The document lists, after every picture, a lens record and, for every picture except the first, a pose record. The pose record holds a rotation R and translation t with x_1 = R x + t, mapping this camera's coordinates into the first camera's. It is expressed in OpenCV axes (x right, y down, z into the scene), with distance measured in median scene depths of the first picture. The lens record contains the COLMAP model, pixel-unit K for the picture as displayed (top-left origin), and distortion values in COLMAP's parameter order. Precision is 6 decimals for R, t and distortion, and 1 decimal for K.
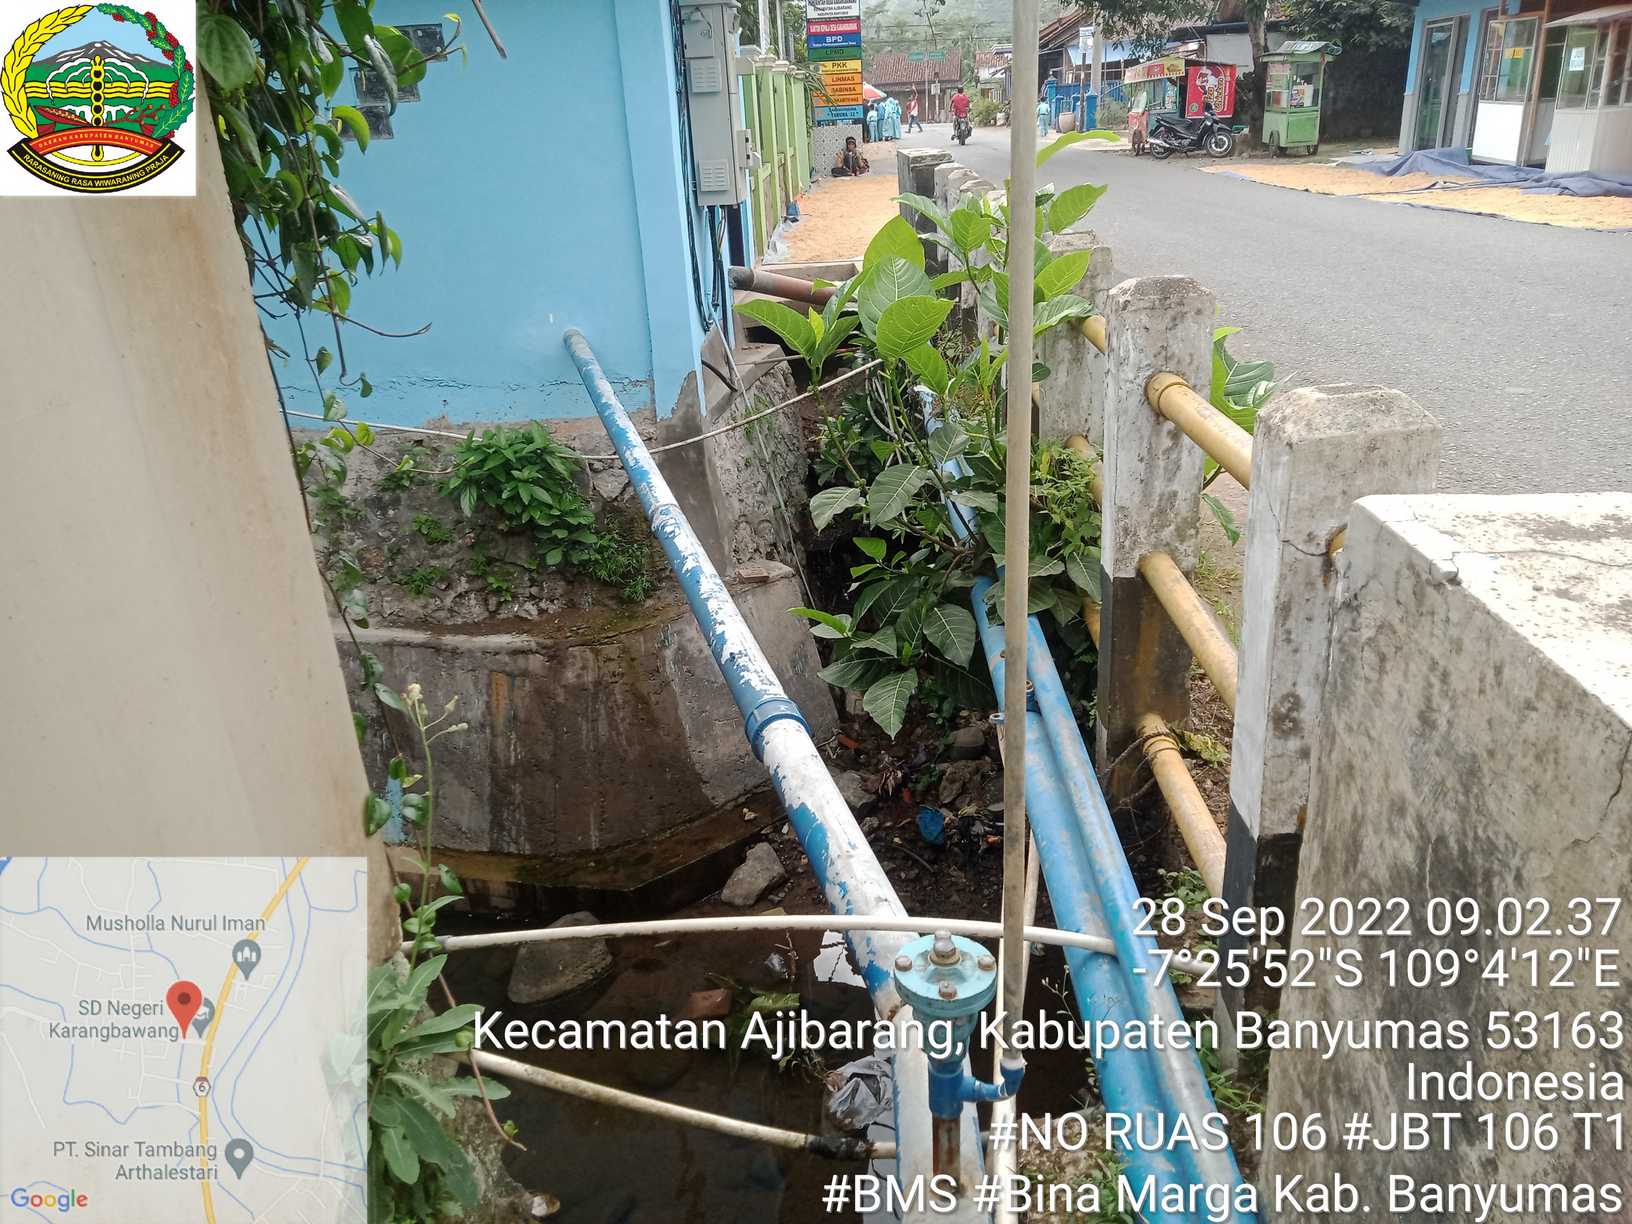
lens RADIAL K [[1194.7, 0, 816.0], [0, 1194.7, 612.0], [0, 0, 1]] dist [-0.003625, -0.004783]
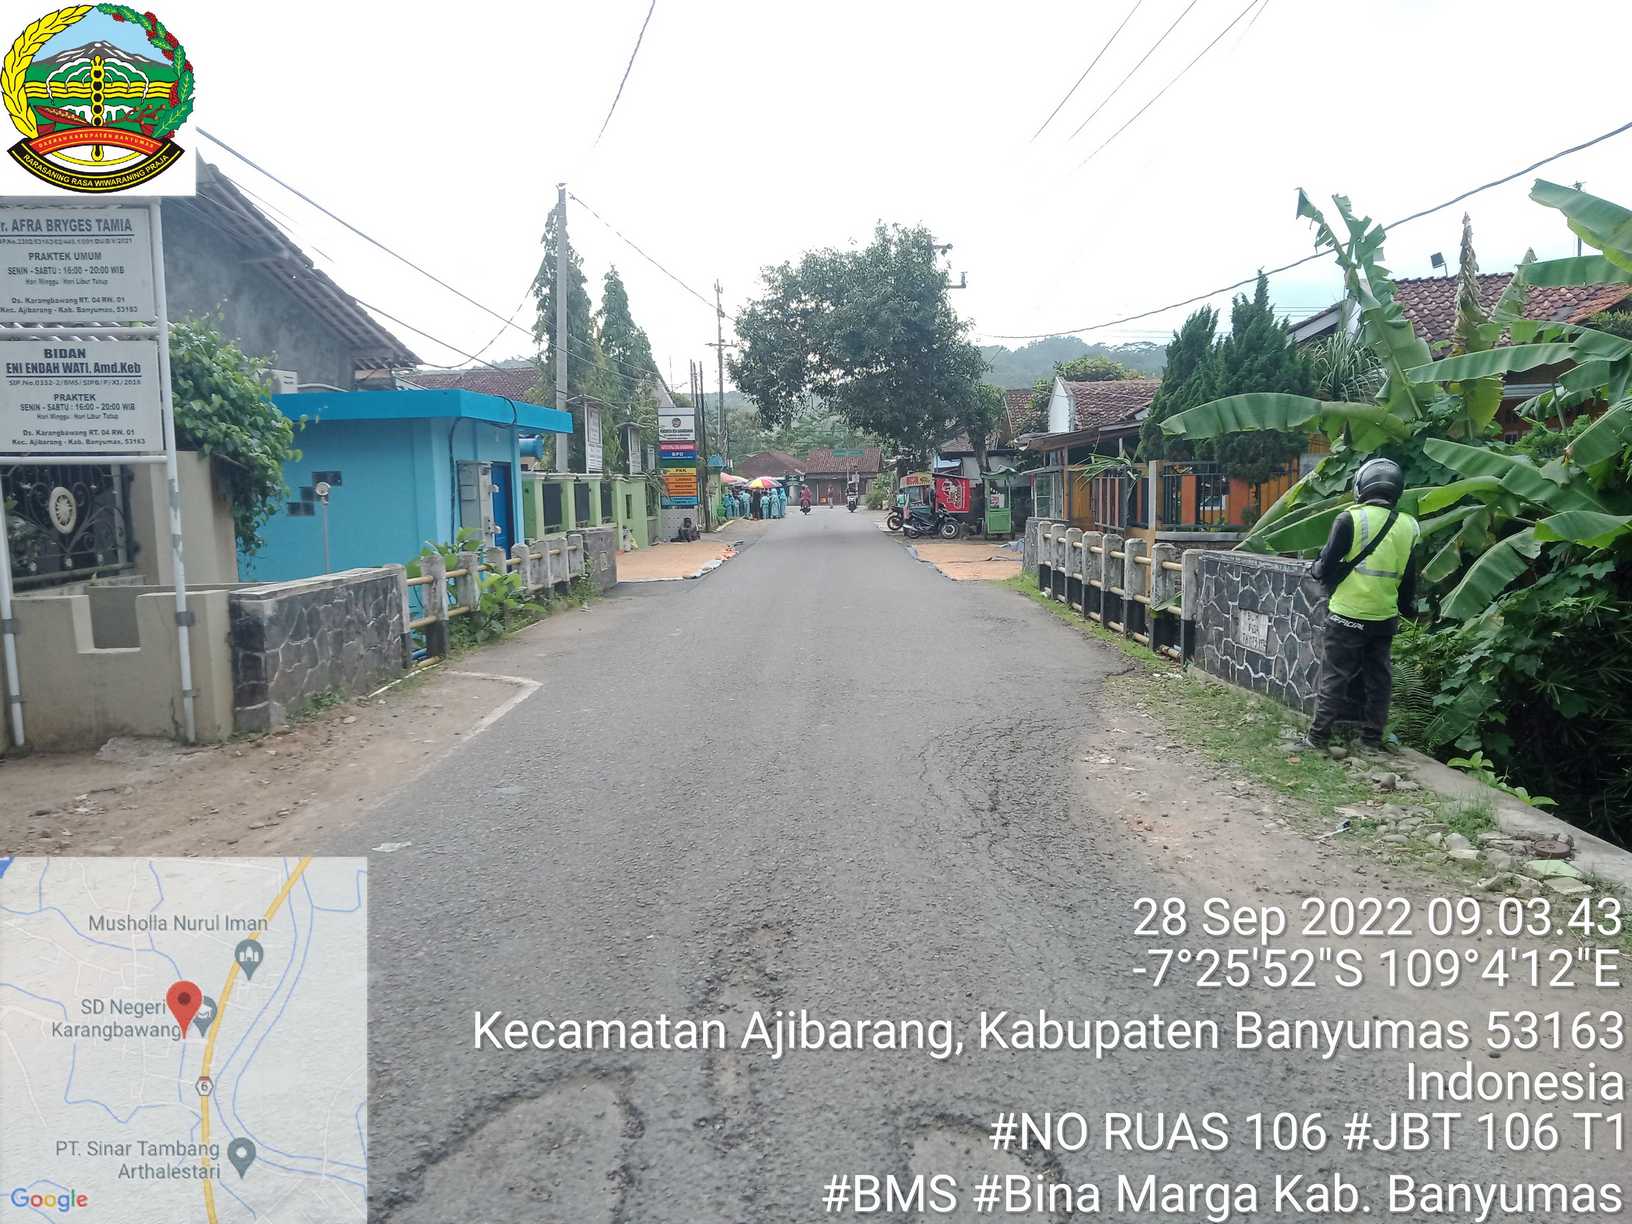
lens RADIAL K [[1194.7, 0, 816.0], [0, 1194.7, 612.0], [0, 0, 1]] dist [-0.003625, -0.004783]
pose [[0.999355, 0.035195, 0.007120, 0.180713], [-0.031623, 0.956562, -0.289809, 0.126243], [-0.017010, 0.289397, 0.957058, -0.352292]]
